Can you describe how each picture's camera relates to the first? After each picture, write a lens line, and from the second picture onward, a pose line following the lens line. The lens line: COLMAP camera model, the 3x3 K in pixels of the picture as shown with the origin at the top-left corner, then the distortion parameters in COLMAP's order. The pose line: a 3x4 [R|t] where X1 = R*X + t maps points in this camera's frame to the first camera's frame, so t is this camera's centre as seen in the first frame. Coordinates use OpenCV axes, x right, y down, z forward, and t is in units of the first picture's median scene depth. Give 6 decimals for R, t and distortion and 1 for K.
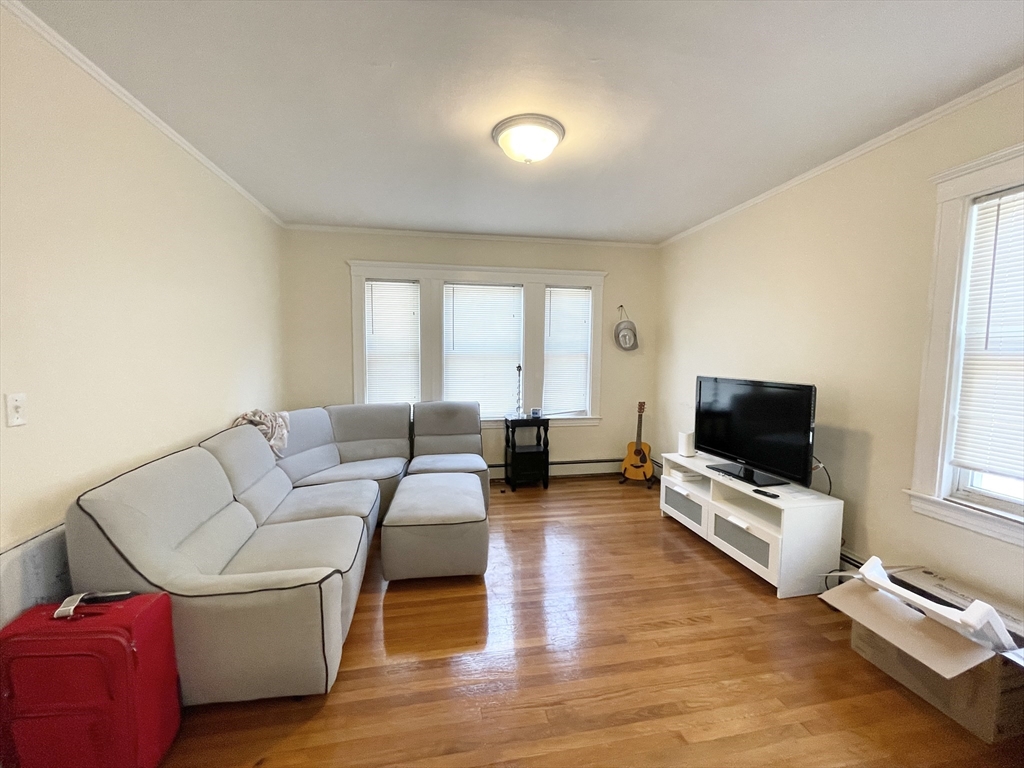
lens RADIAL K [[412.1, 0, 510.5], [0, 412.1, 385.4], [0, 0, 1]] dist [0.000158, 0.000161]
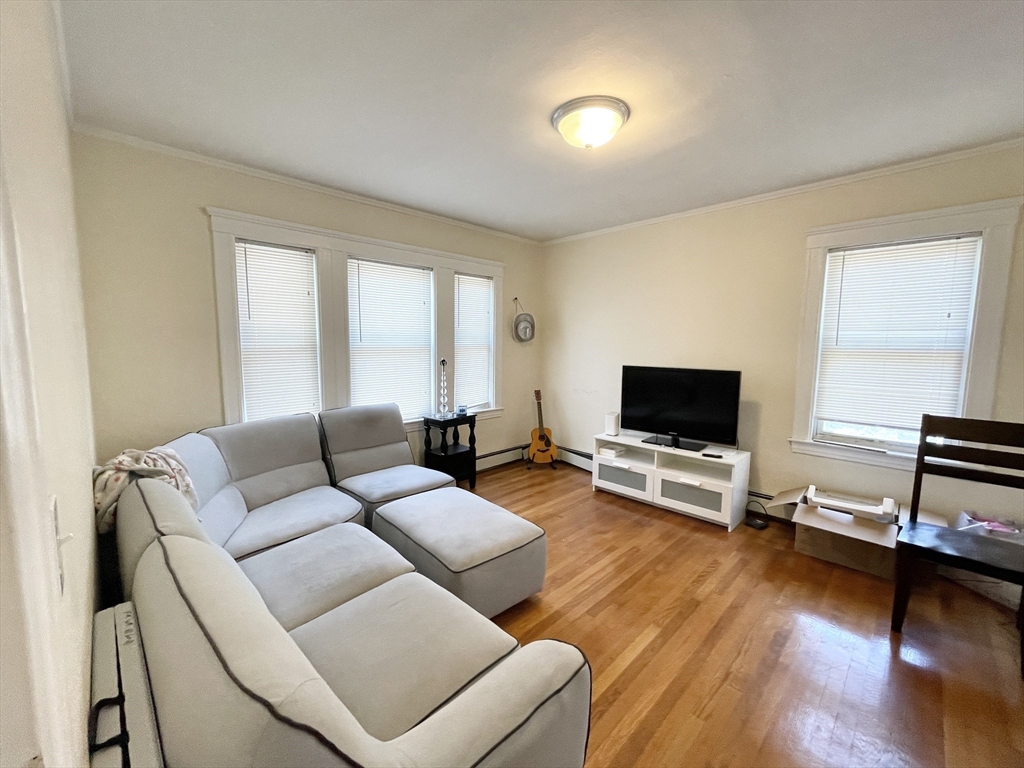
lens RADIAL K [[412.1, 0, 510.5], [0, 412.1, 385.4], [0, 0, 1]] dist [0.000158, 0.000161]
pose [[0.825530, -0.061461, 0.561001, -0.379907], [0.042901, 0.998010, 0.046208, -0.027847], [-0.562725, -0.014079, 0.826524, 0.178229]]
